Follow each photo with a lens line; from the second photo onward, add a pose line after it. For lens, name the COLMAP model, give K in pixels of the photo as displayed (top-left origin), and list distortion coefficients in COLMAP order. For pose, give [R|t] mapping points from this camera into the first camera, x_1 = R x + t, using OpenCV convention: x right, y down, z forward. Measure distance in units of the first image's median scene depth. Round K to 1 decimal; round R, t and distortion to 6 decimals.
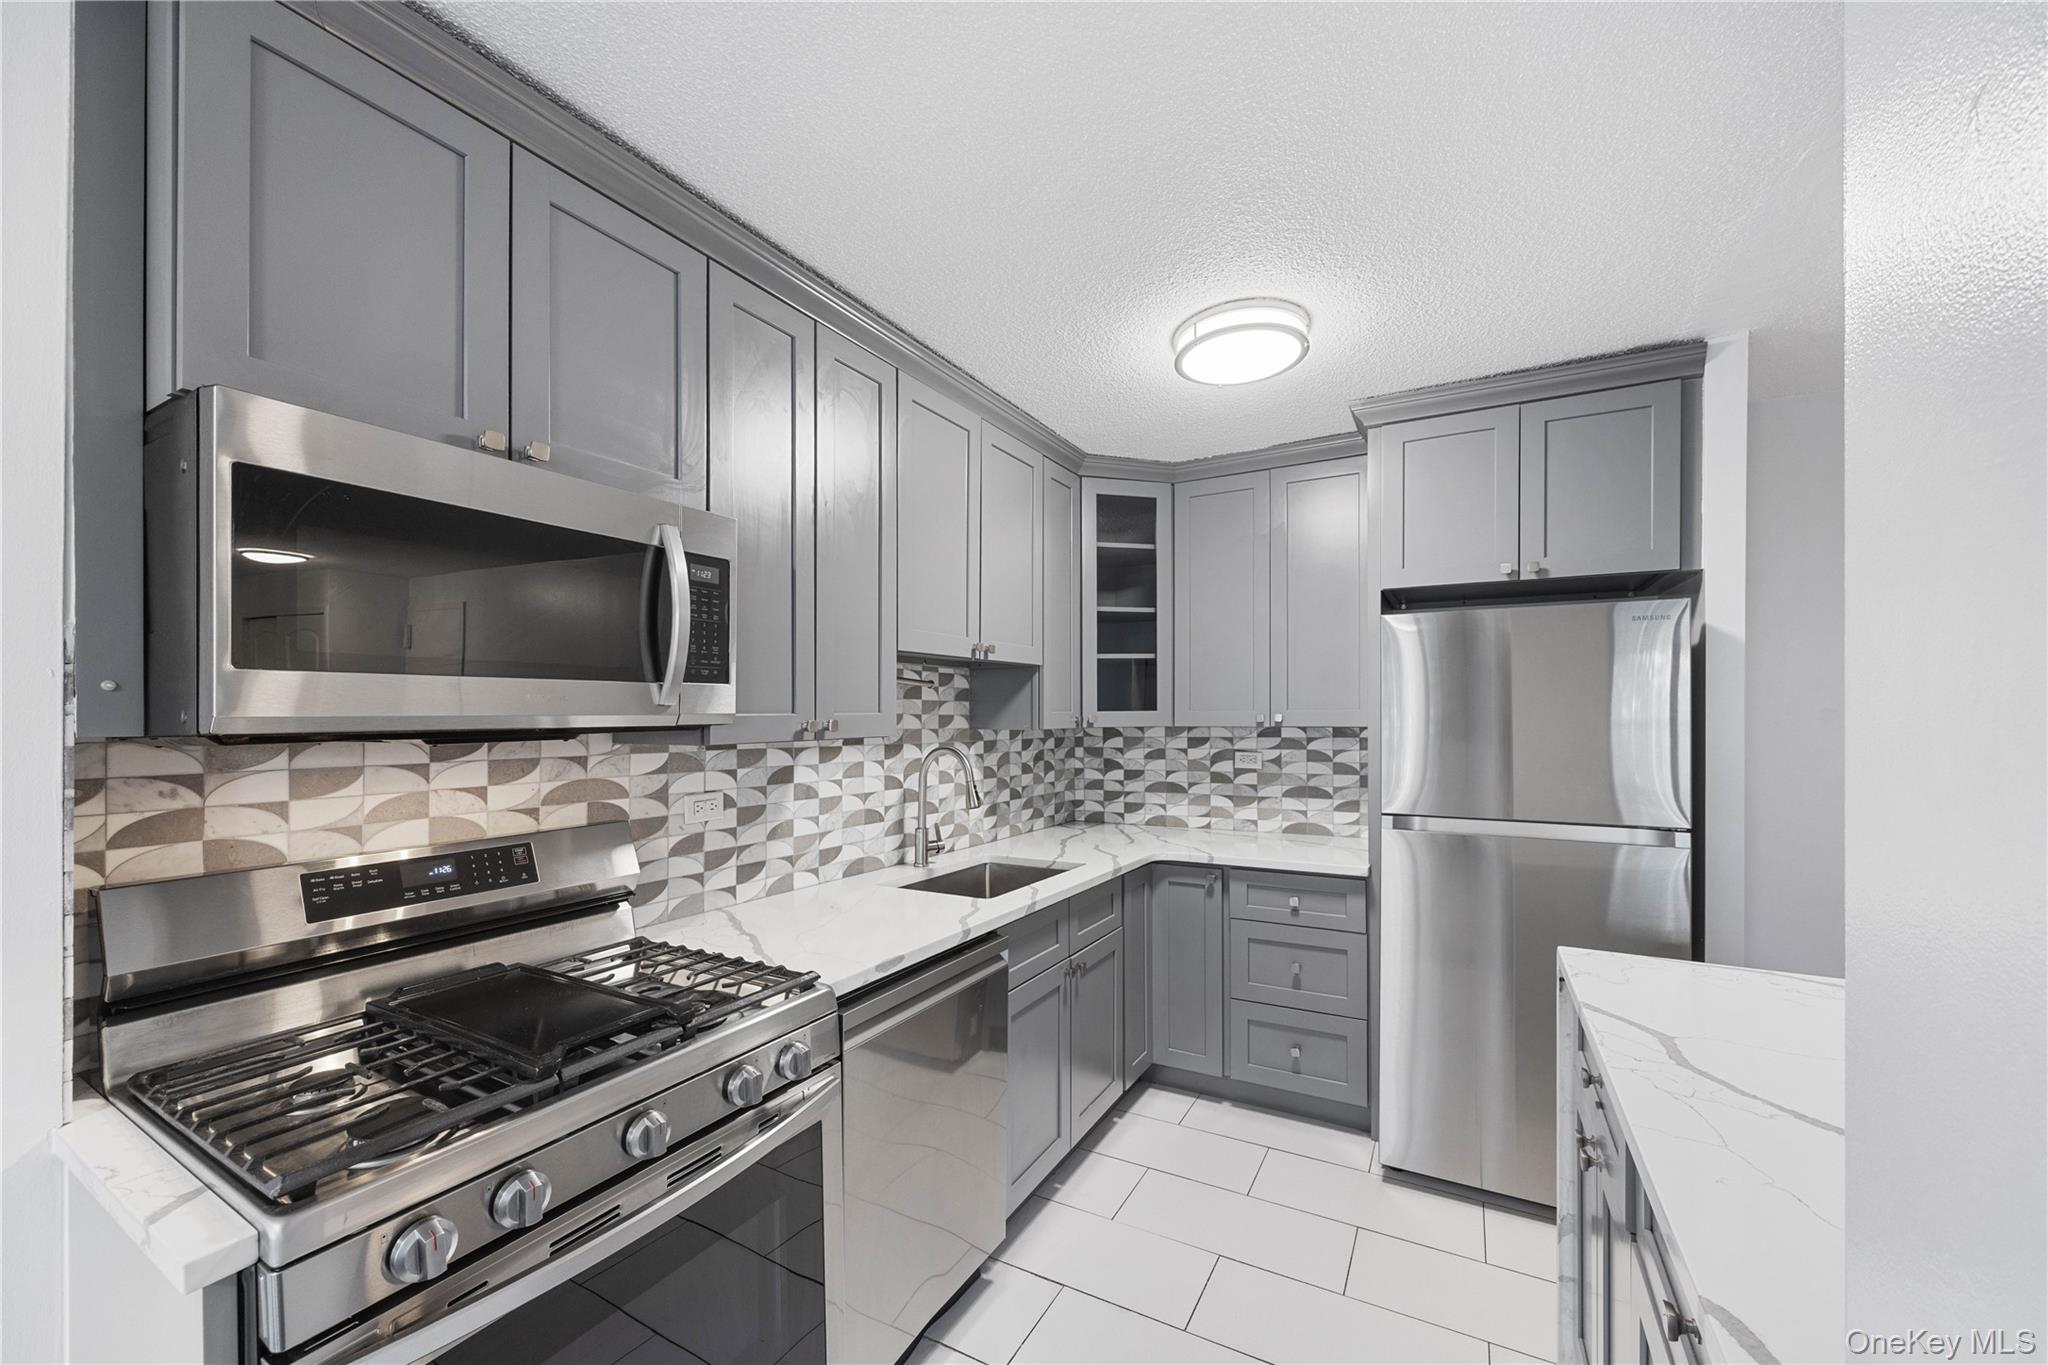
lens RADIAL K [[803.9, 0, 1018.0], [0, 803.9, 717.3], [0, 0, 1]] dist [0.000326, 0.000024]
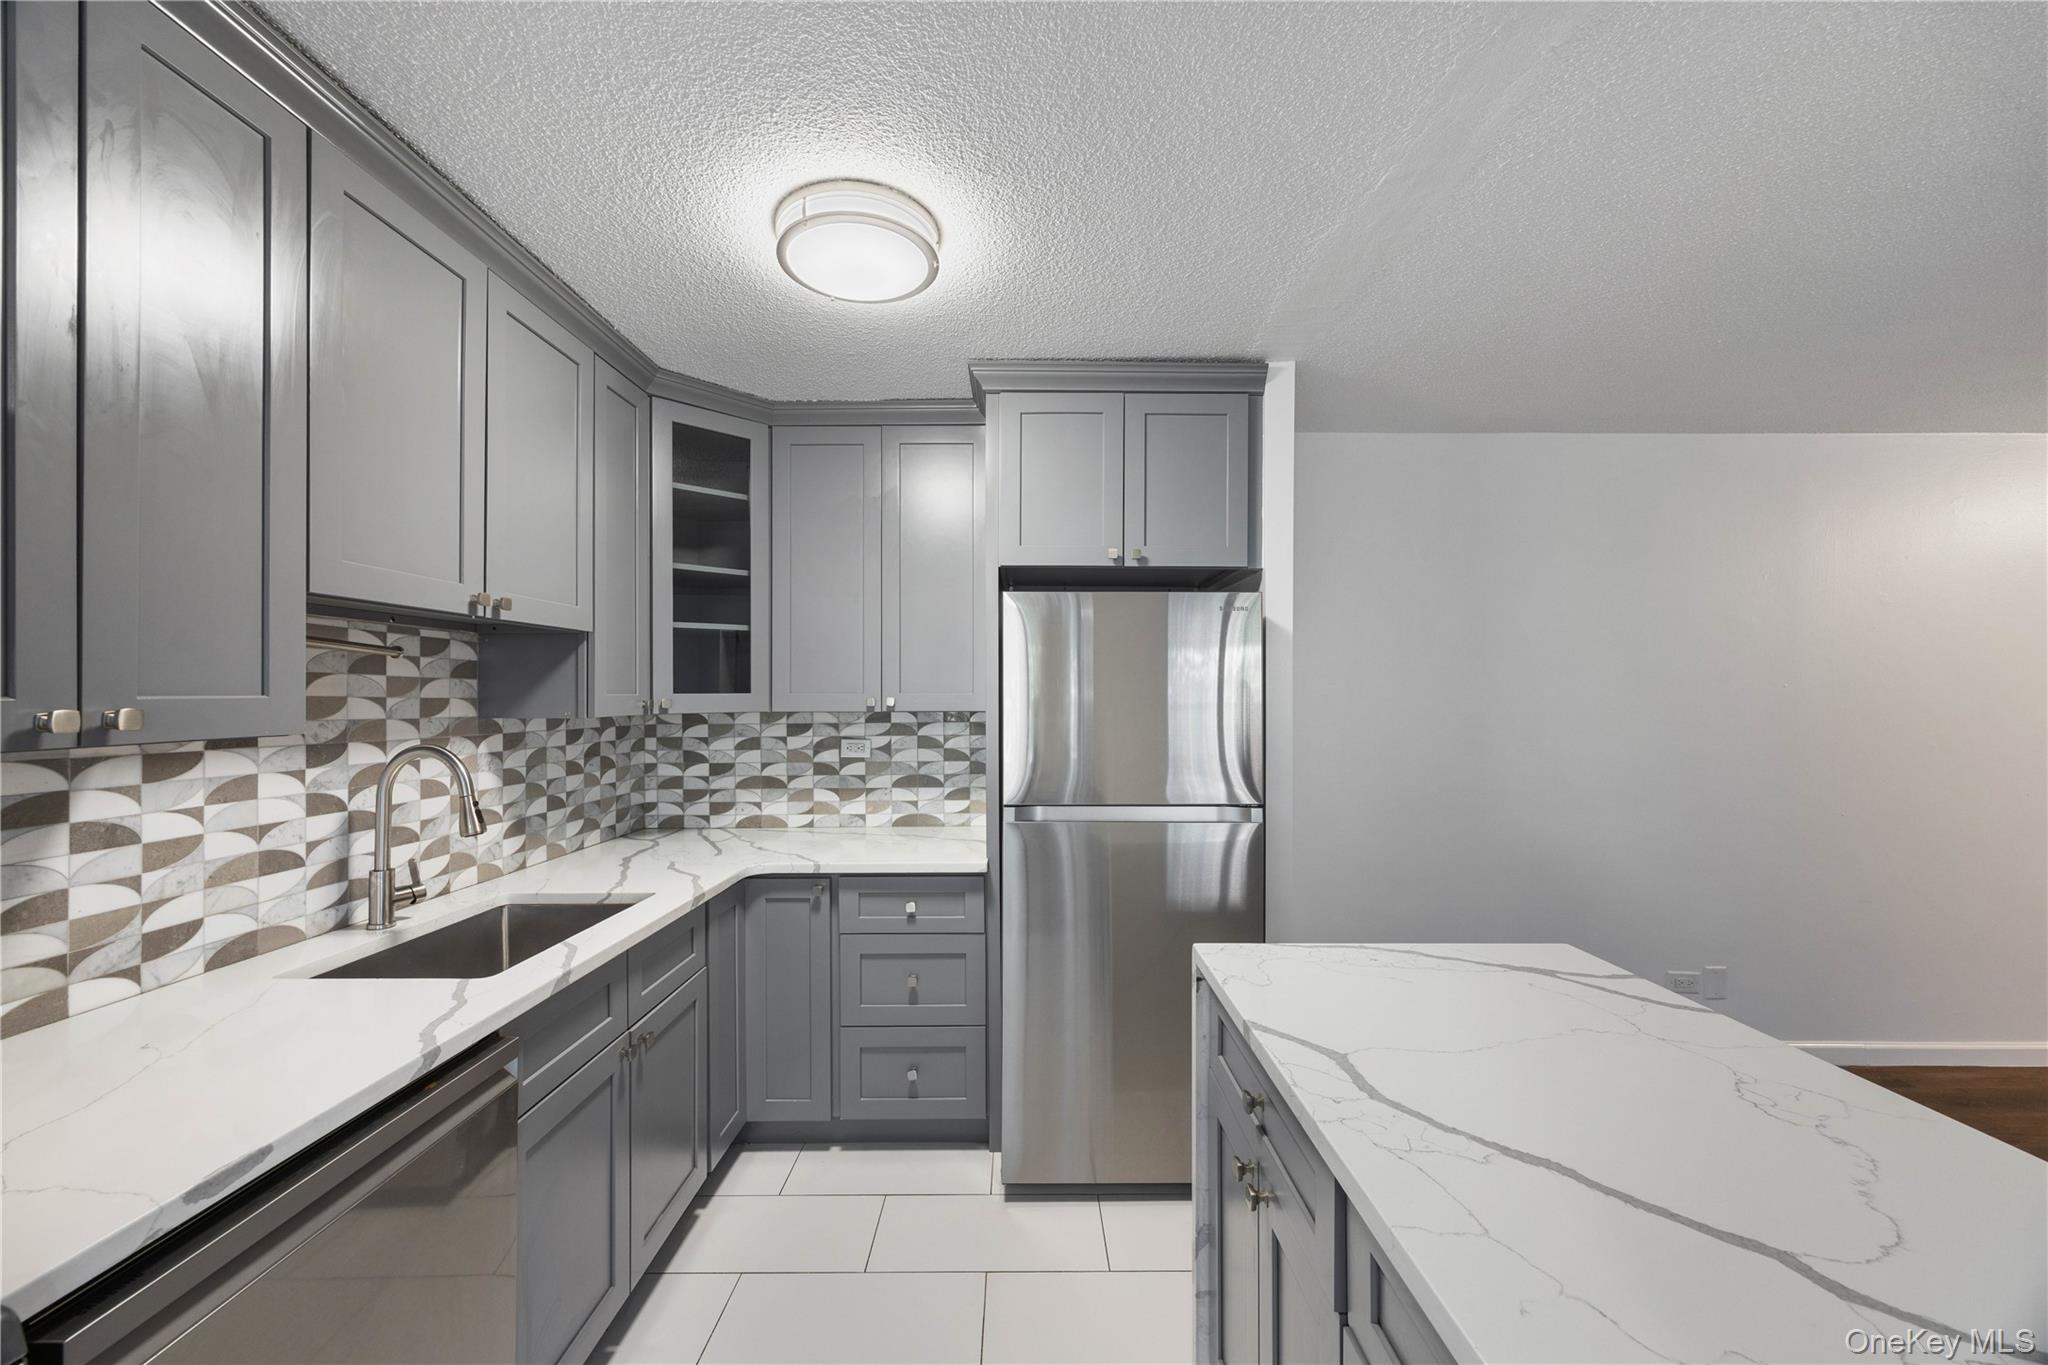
lens RADIAL K [[782.6, 0, 1021.3], [0, 782.6, 696.4], [0, 0, 1]] dist [-0.002004, -0.000015]
pose [[0.873701, 0.001860, 0.486460, 0.027005], [-0.000138, 0.999994, -0.003576, -0.002604], [-0.486463, 0.003057, 0.873696, 0.181593]]
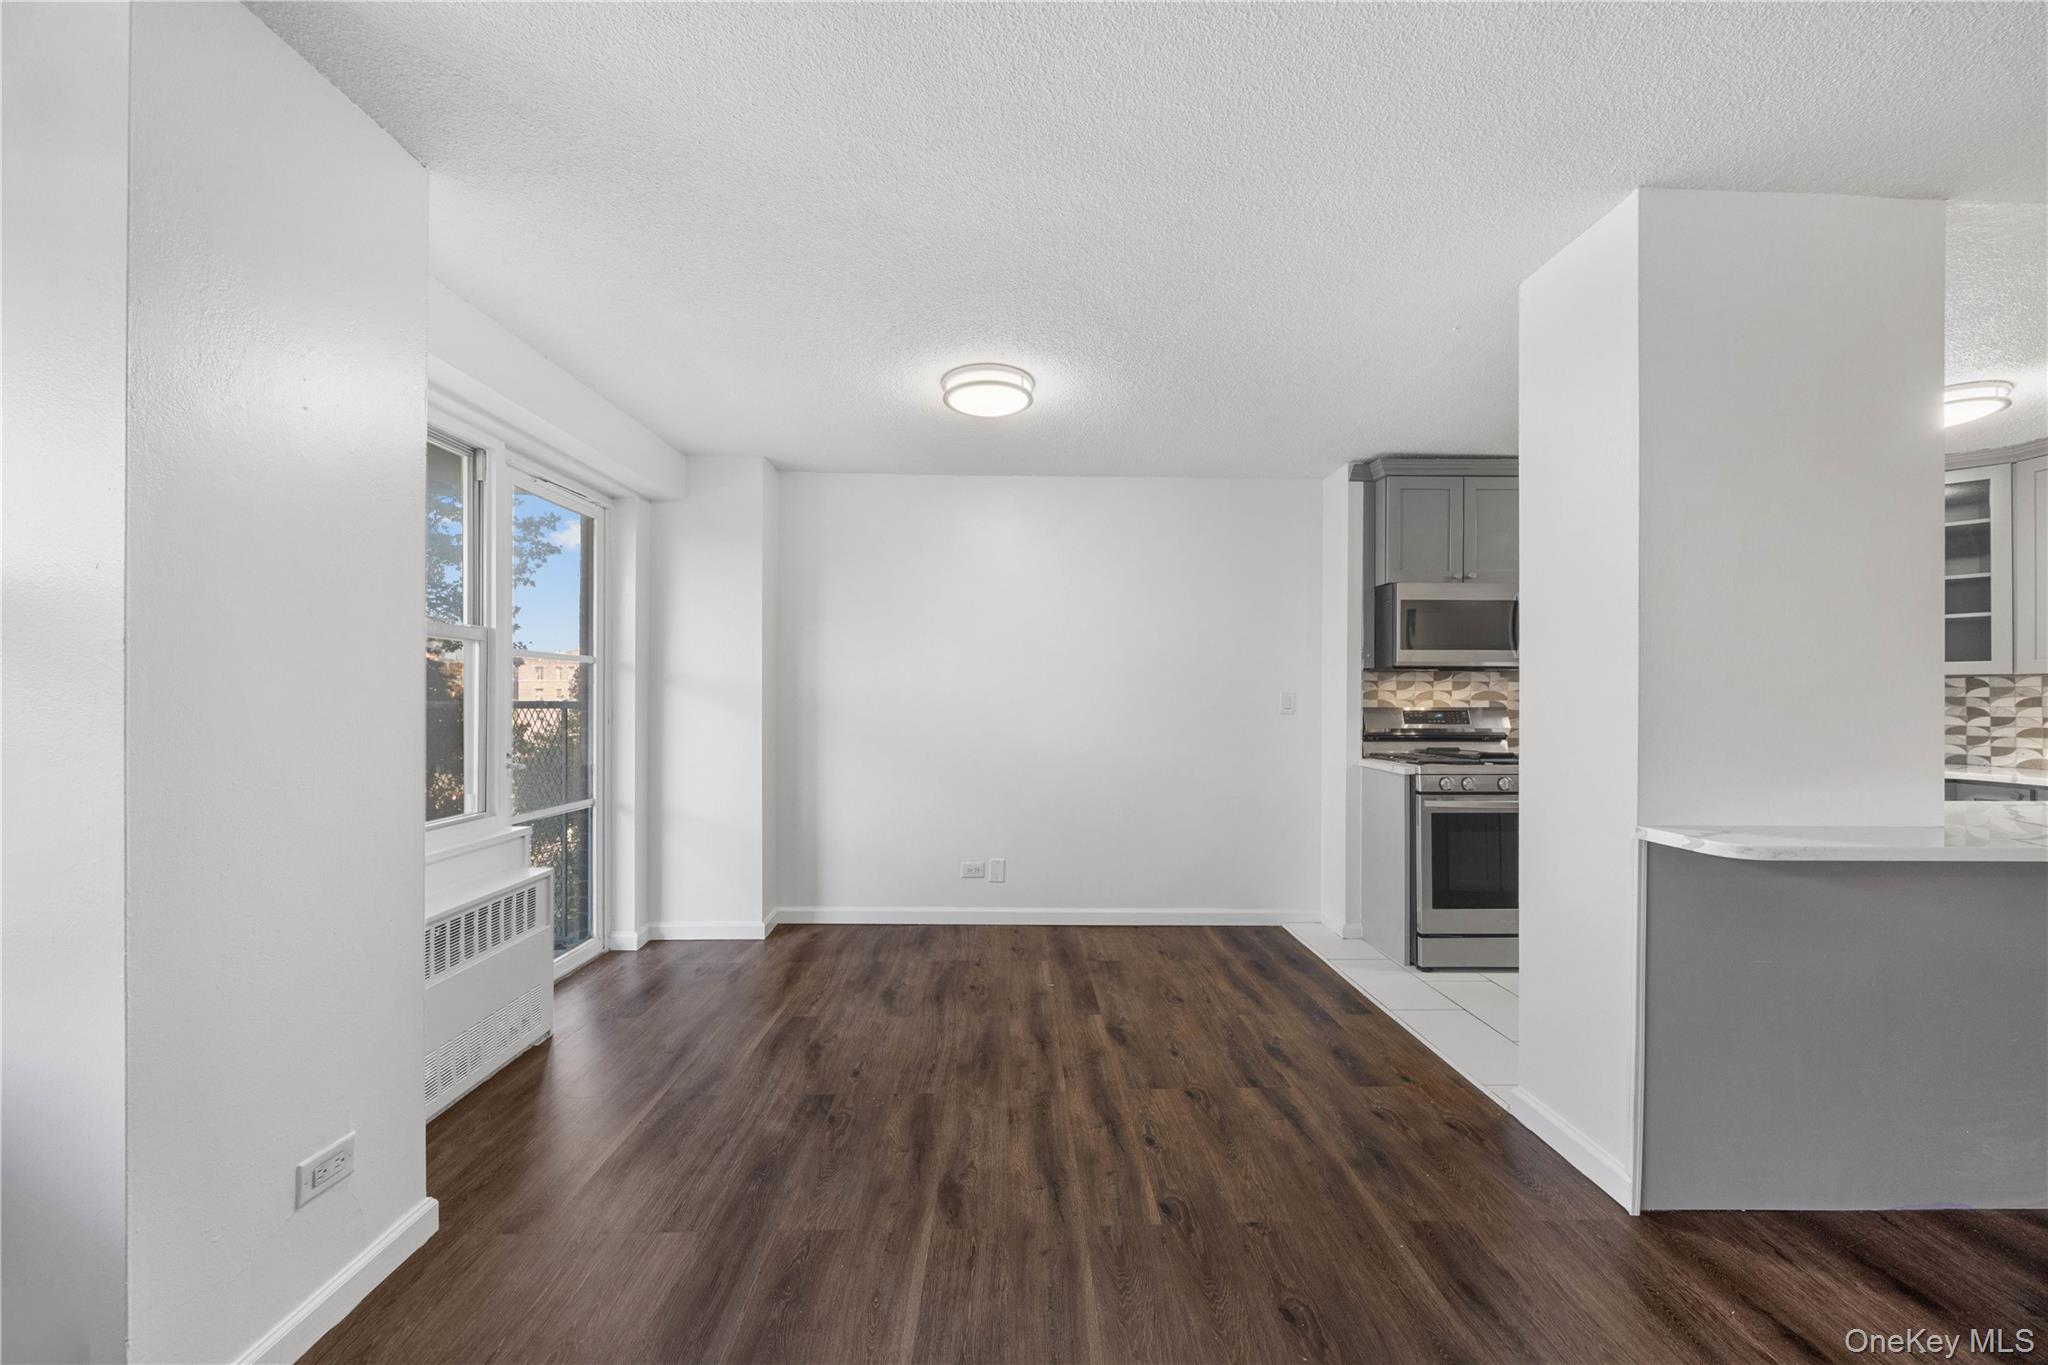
lens RADIAL K [[782.6, 0, 1021.3], [0, 782.6, 696.4], [0, 0, 1]] dist [-0.002004, -0.000015]
pose [[0.503825, 0.005692, -0.863787, 0.538680], [-0.010073, 0.999949, 0.000714, 0.069310], [0.863747, 0.008341, 0.503856, -0.959159]]
